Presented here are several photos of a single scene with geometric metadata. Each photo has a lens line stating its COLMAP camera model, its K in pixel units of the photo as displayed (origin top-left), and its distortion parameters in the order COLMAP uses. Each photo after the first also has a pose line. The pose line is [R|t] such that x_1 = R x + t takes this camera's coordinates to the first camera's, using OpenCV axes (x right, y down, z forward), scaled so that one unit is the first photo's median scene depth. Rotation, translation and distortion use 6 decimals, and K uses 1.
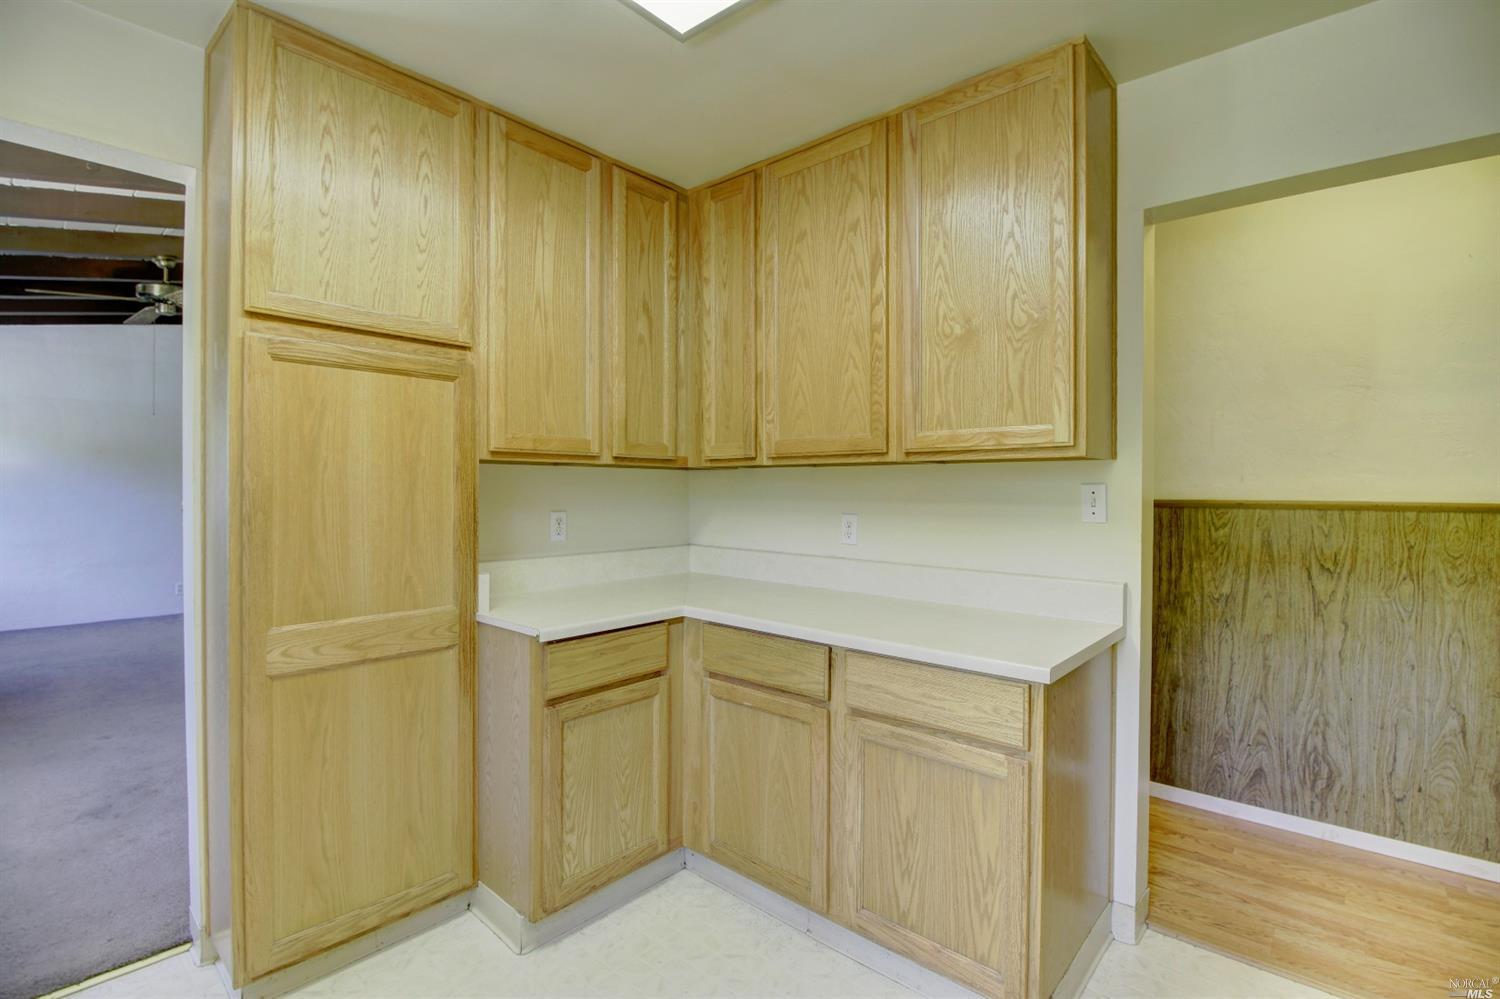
lens RADIAL K [[692.9, 0, 751.6], [0, 692.9, 490.5], [0, 0, 1]] dist [-0.001393, -0.012502]
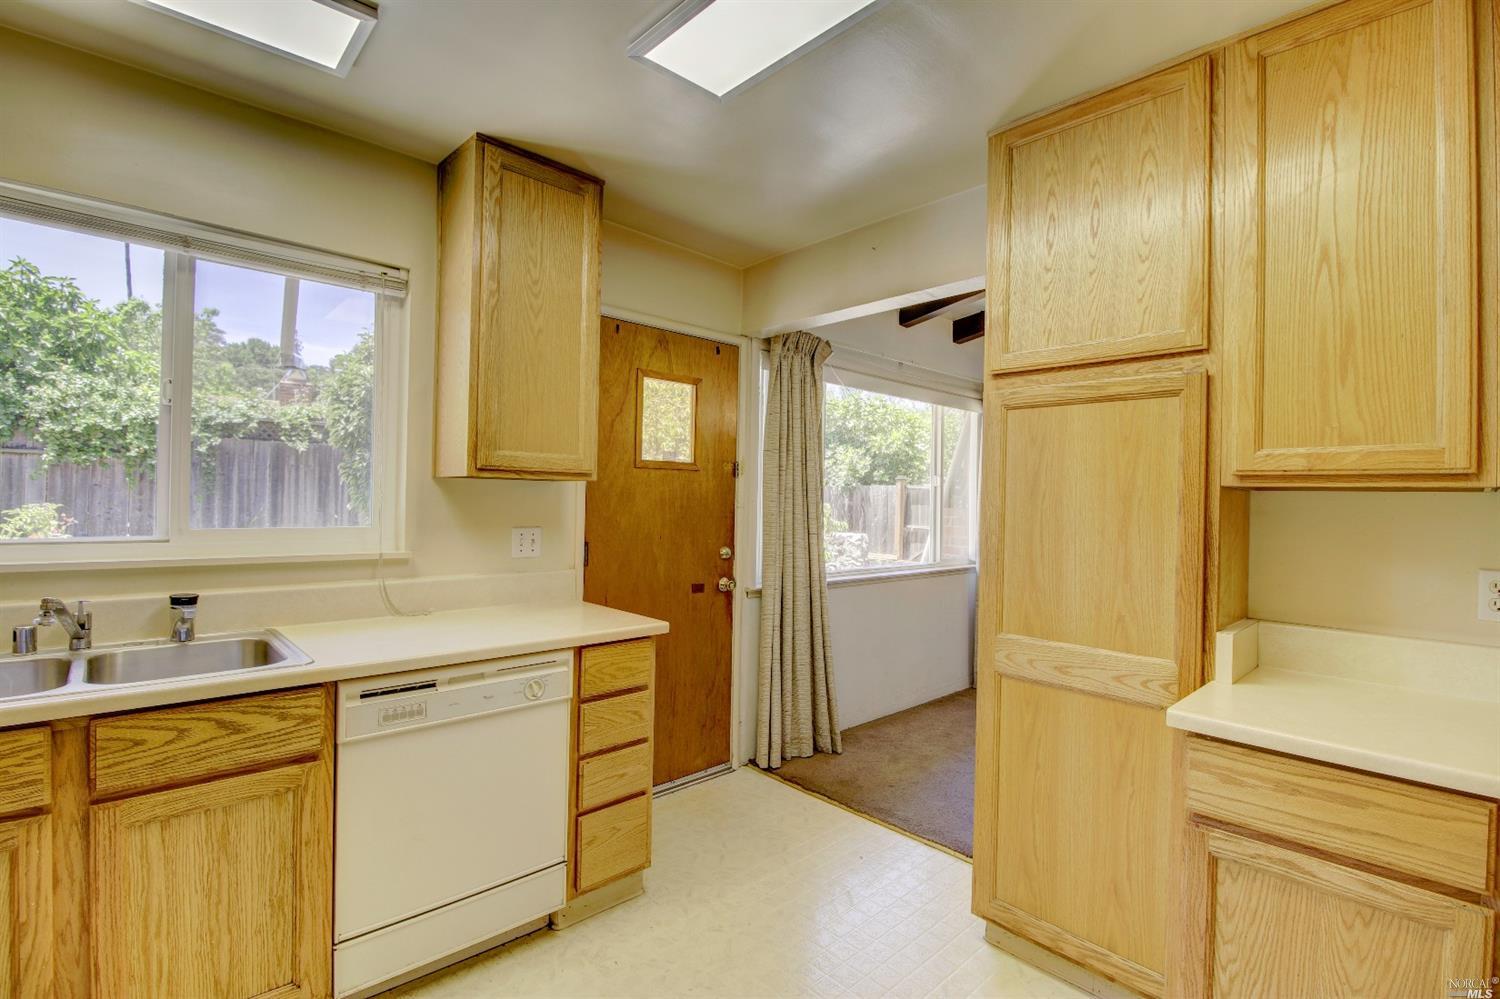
lens RADIAL K [[692.9, 0, 751.6], [0, 692.9, 490.5], [0, 0, 1]] dist [-0.001393, -0.012502]
pose [[-0.096041, -0.019479, -0.995187, 0.494085], [-0.026949, 0.999493, -0.016962, -0.014228], [0.995013, 0.025190, -0.096517, 0.607852]]
